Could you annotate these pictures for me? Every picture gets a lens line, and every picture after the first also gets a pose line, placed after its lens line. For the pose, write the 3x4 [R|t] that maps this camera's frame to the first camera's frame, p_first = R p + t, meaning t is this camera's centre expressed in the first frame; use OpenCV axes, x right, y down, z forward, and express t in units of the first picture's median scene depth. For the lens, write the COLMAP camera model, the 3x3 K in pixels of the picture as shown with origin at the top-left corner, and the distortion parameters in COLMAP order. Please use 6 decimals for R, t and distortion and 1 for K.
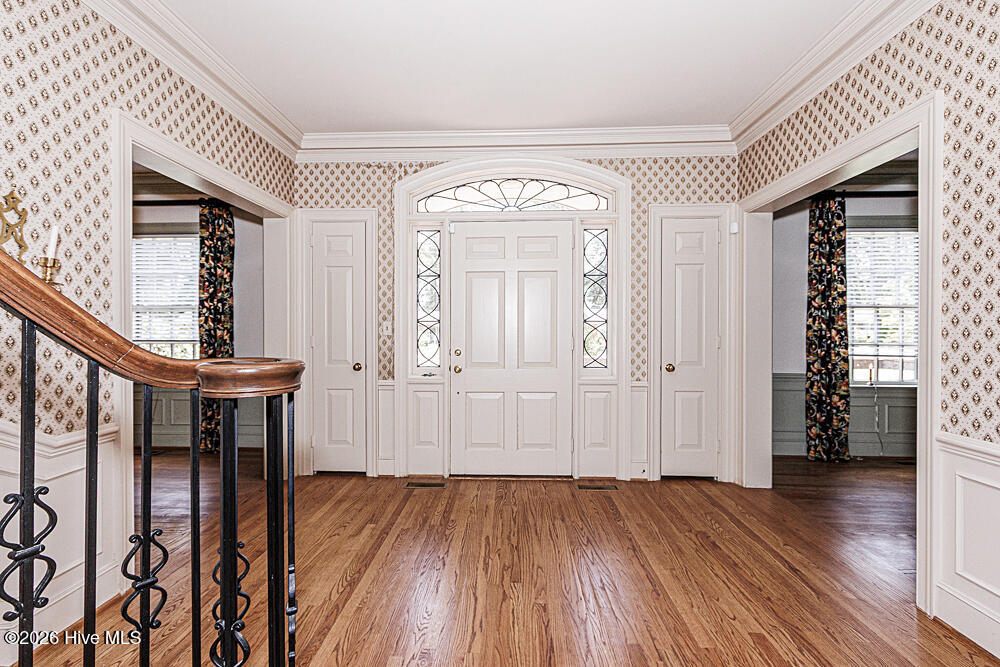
lens RADIAL K [[466.0, 0, 500.0], [0, 466.0, 333.5], [0, 0, 1]] dist [0.000985, -0.001753]
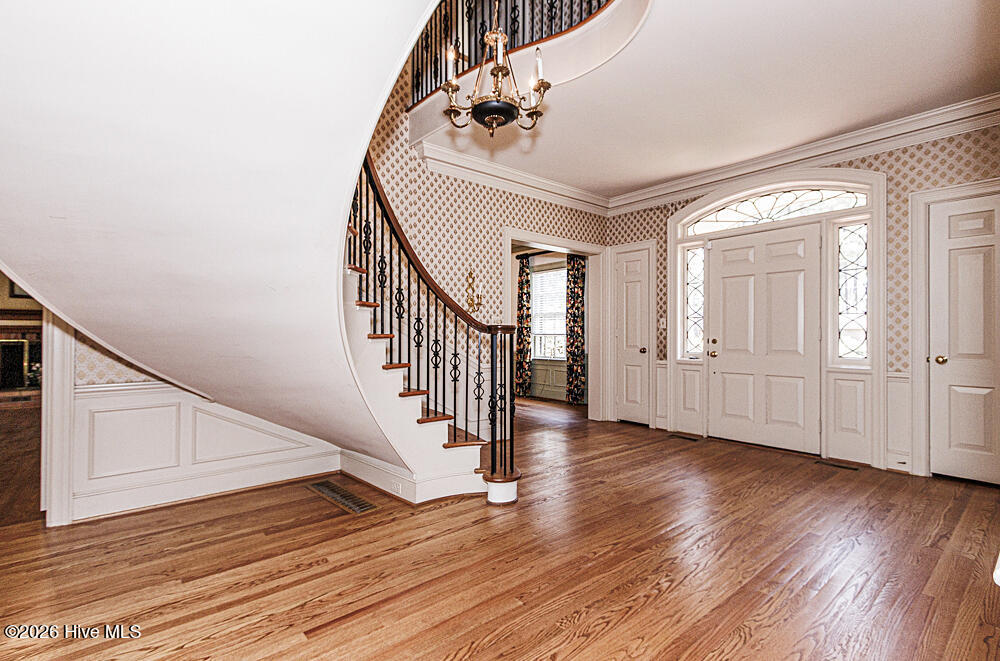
lens RADIAL K [[478.3, 0, 500.0], [0, 478.3, 330.5], [0, 0, 1]] dist [0.000278, -0.000320]
pose [[0.673717, -0.007251, -0.738954, 0.482597], [-0.007210, 0.999840, -0.016384, 0.037057], [0.738954, 0.016366, 0.673557, -0.320181]]
